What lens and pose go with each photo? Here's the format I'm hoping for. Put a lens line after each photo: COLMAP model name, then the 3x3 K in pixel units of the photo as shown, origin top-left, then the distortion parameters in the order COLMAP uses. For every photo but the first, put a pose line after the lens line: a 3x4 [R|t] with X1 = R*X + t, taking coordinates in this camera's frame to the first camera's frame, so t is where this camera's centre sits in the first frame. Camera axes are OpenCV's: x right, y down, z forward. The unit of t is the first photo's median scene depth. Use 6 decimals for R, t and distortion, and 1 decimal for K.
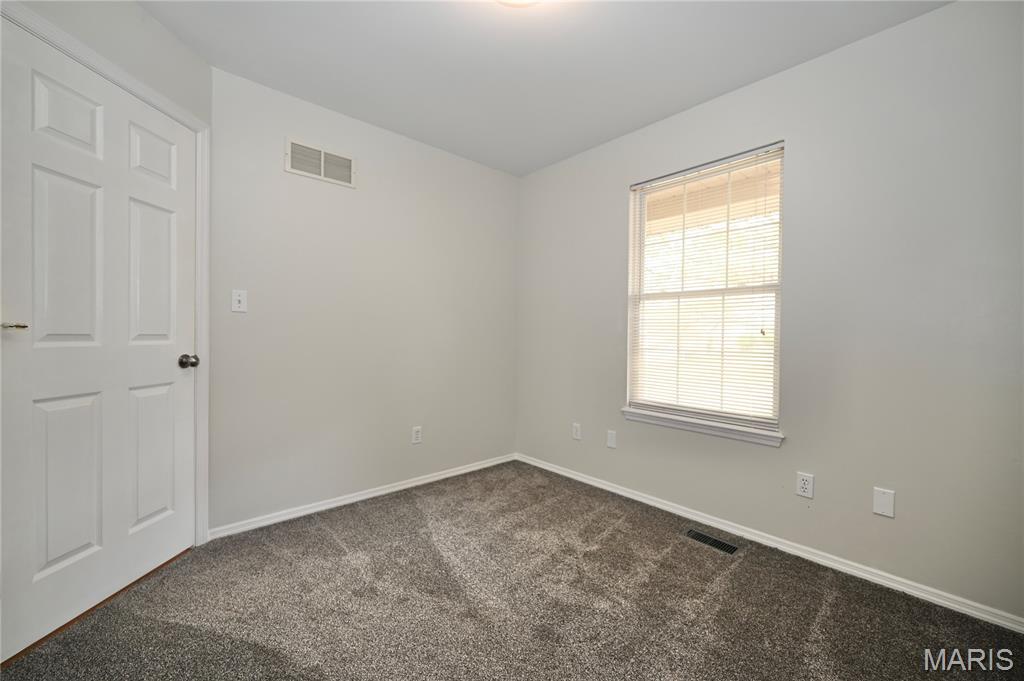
lens RADIAL K [[412.9, 0, 513.6], [0, 412.9, 338.2], [0, 0, 1]] dist [-0.000184, 0.000030]
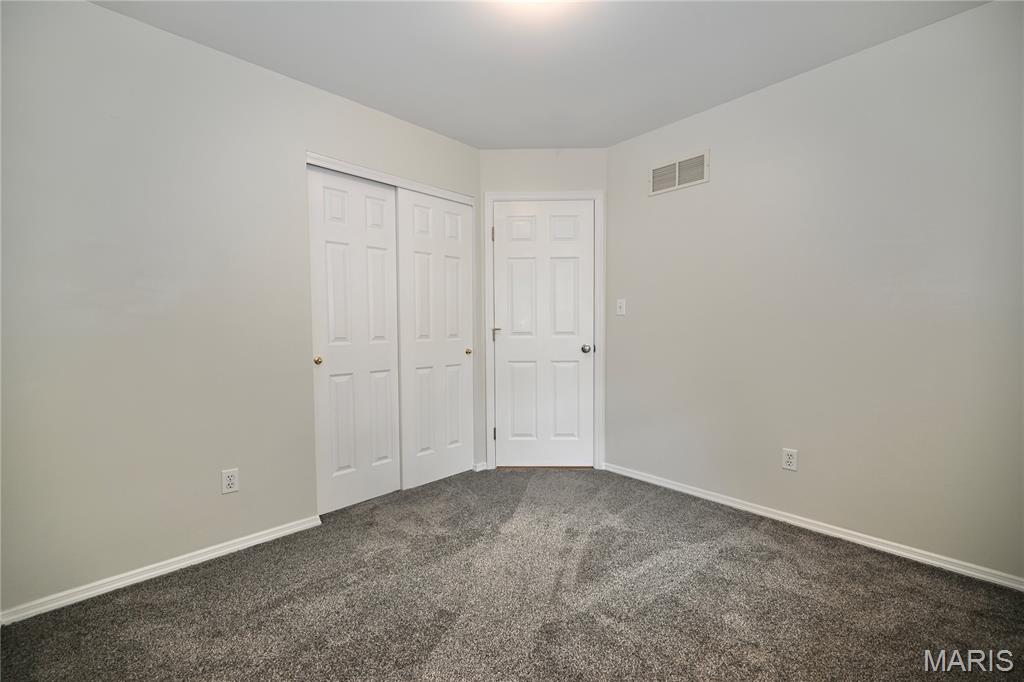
lens RADIAL K [[411.6, 0, 513.9], [0, 411.6, 342.6], [0, 0, 1]] dist [-0.000001, 0.000206]
pose [[0.015932, 0.024814, -0.999565, 0.661521], [-0.000186, 0.999692, 0.024814, -0.005742], [0.999873, -0.000209, 0.015932, 0.585237]]
